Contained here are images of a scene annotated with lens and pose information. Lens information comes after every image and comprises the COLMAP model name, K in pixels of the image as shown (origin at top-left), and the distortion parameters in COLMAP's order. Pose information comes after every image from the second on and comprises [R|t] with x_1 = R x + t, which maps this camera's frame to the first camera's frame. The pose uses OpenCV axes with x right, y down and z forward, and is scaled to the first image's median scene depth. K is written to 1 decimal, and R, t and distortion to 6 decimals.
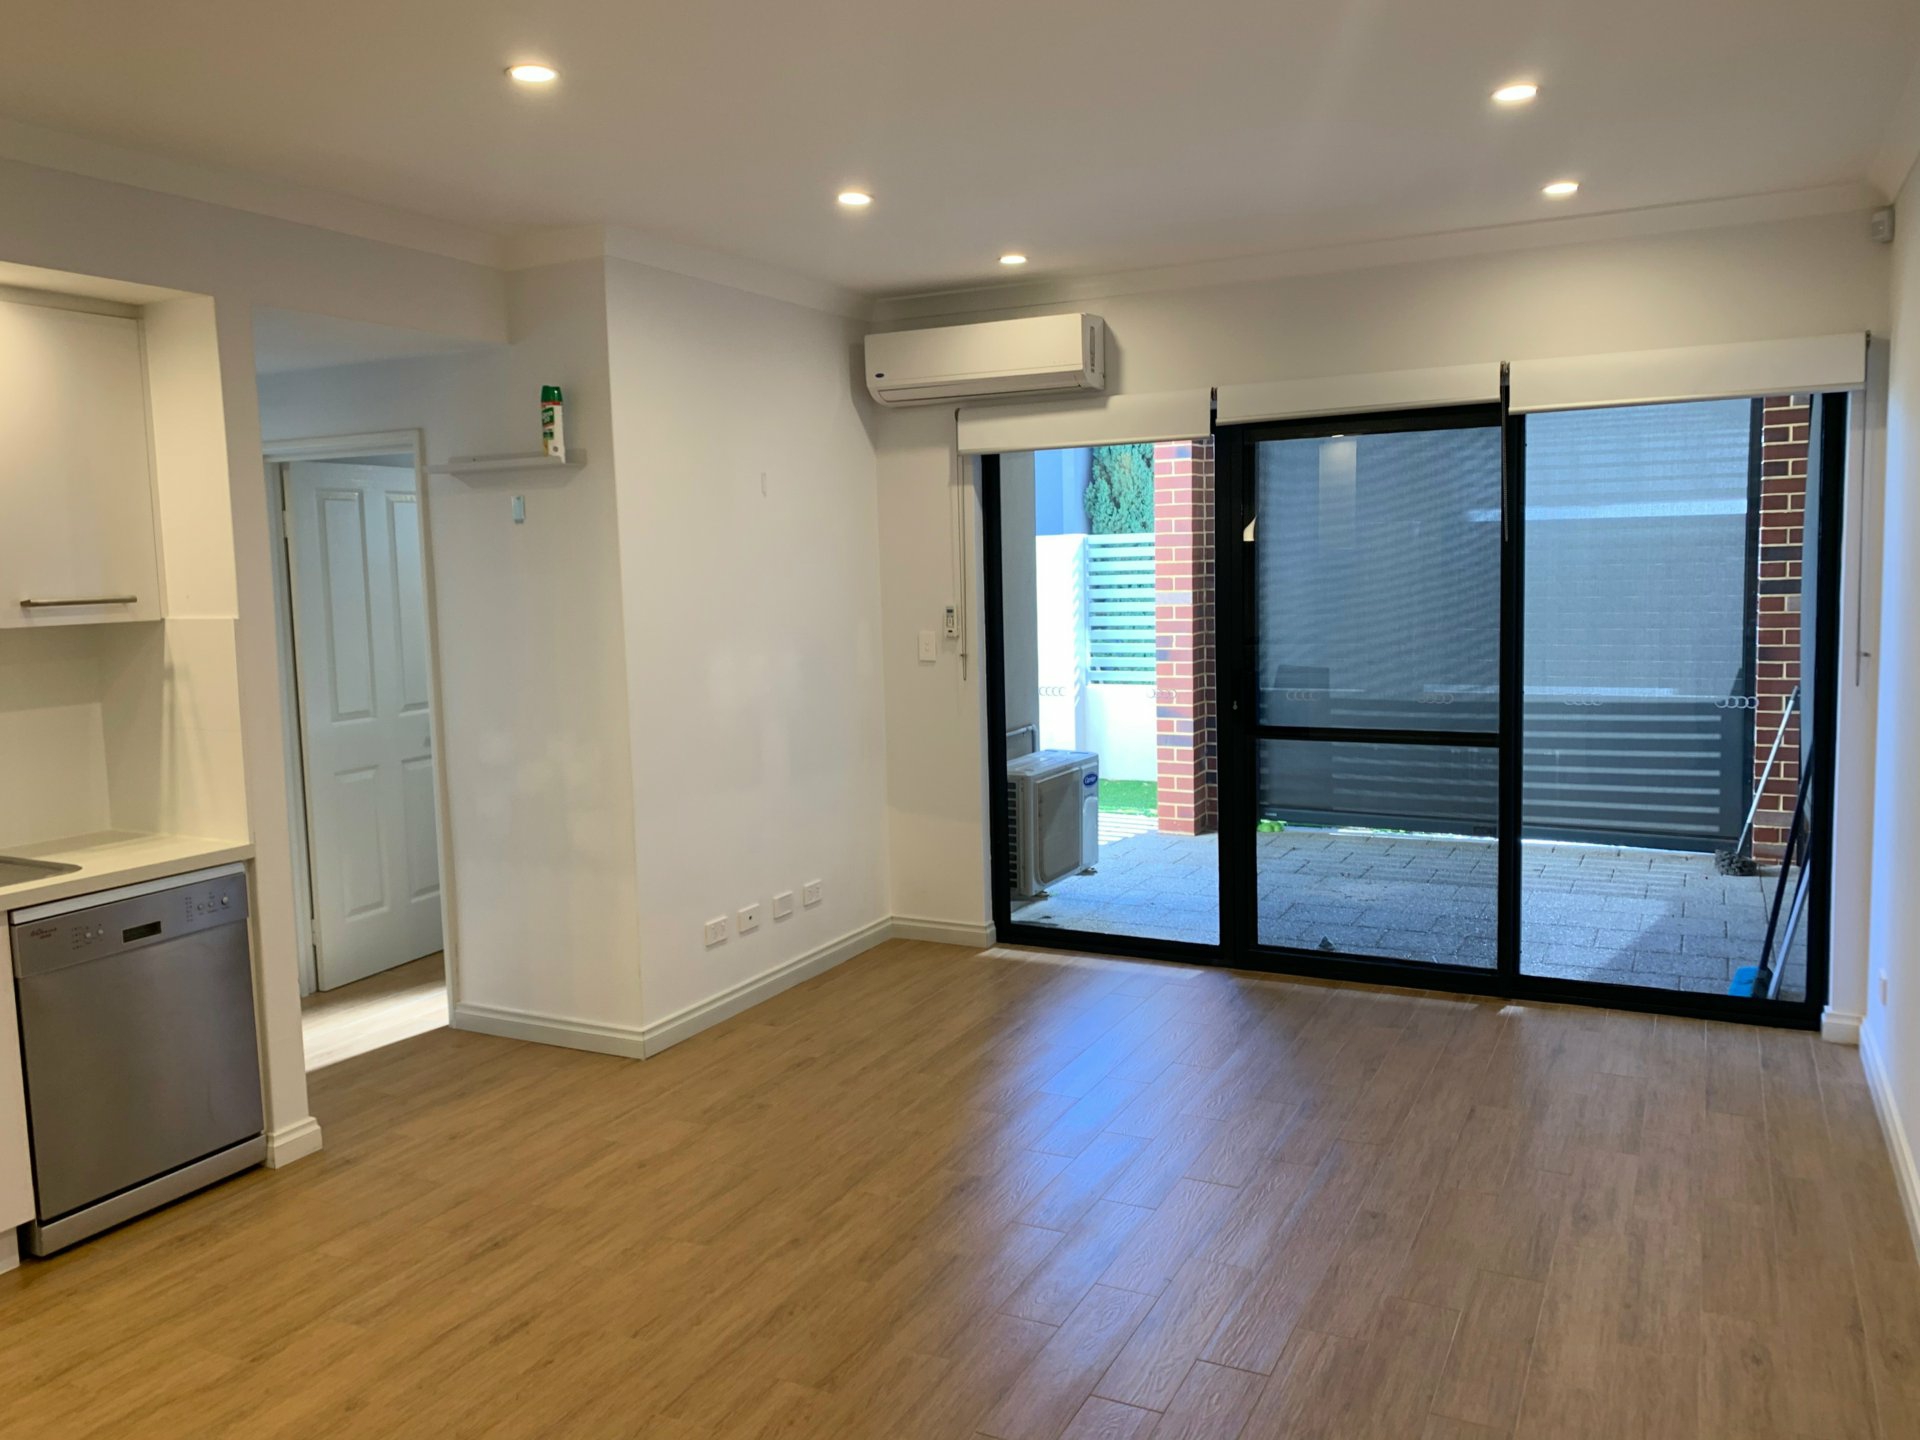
lens RADIAL K [[1477.6, 0, 954.6], [0, 1477.6, 712.3], [0, 0, 1]] dist [0.055635, -0.042511]
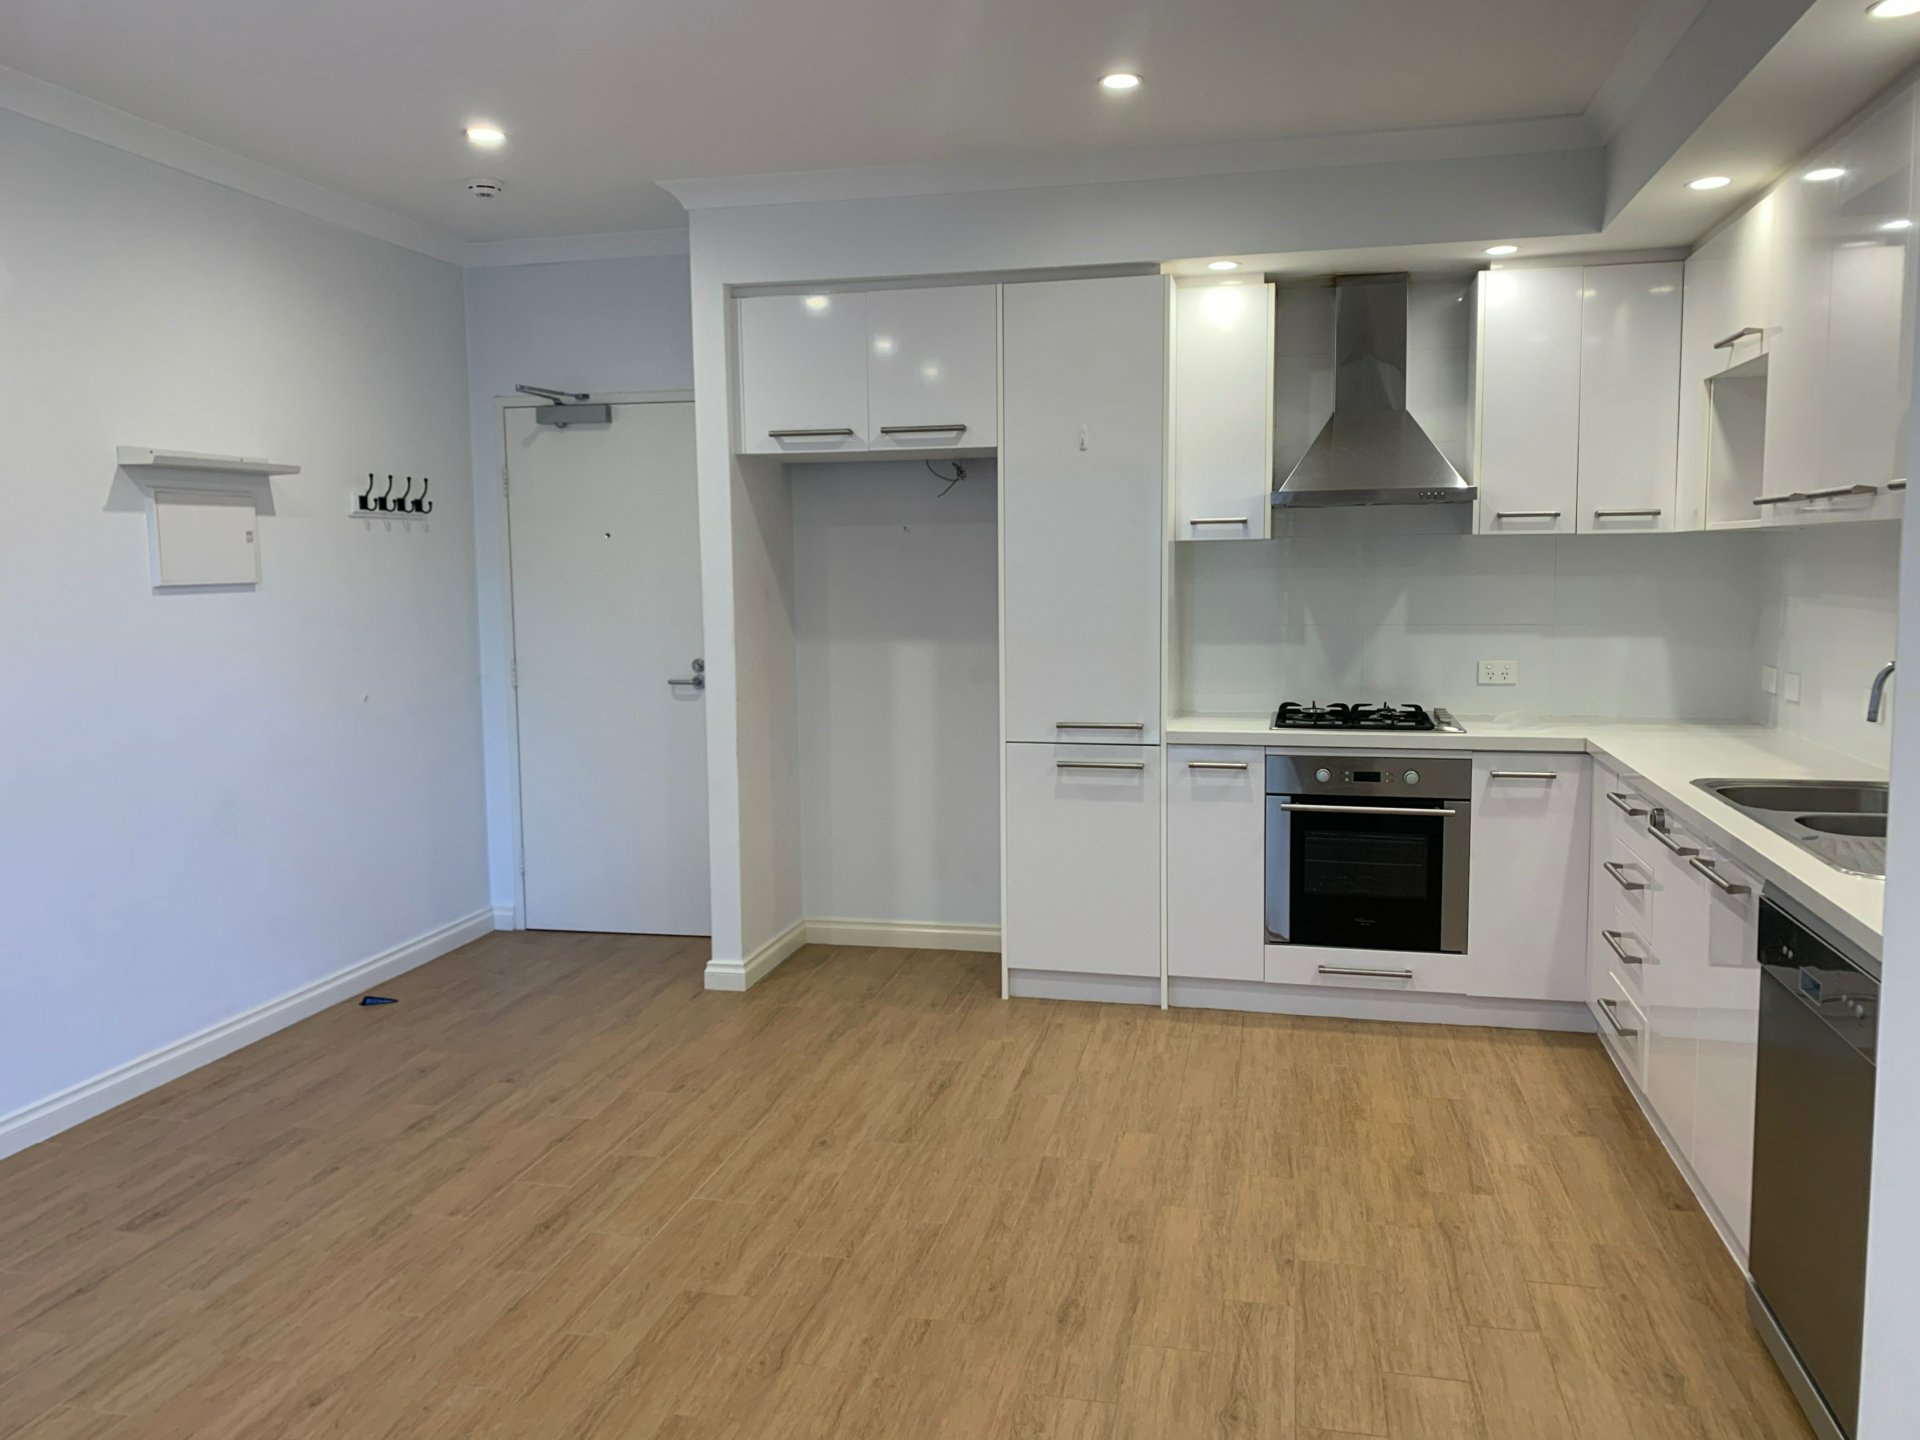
lens RADIAL K [[1477.6, 0, 943.1], [0, 1477.6, 725.1], [0, 0, 1]] dist [0.055635, -0.042511]
pose [[-0.970353, 0.064531, -0.232917, -0.025611], [0.012433, 0.975749, 0.218541, -0.091605], [0.241371, 0.209166, -0.947623, 1.238657]]
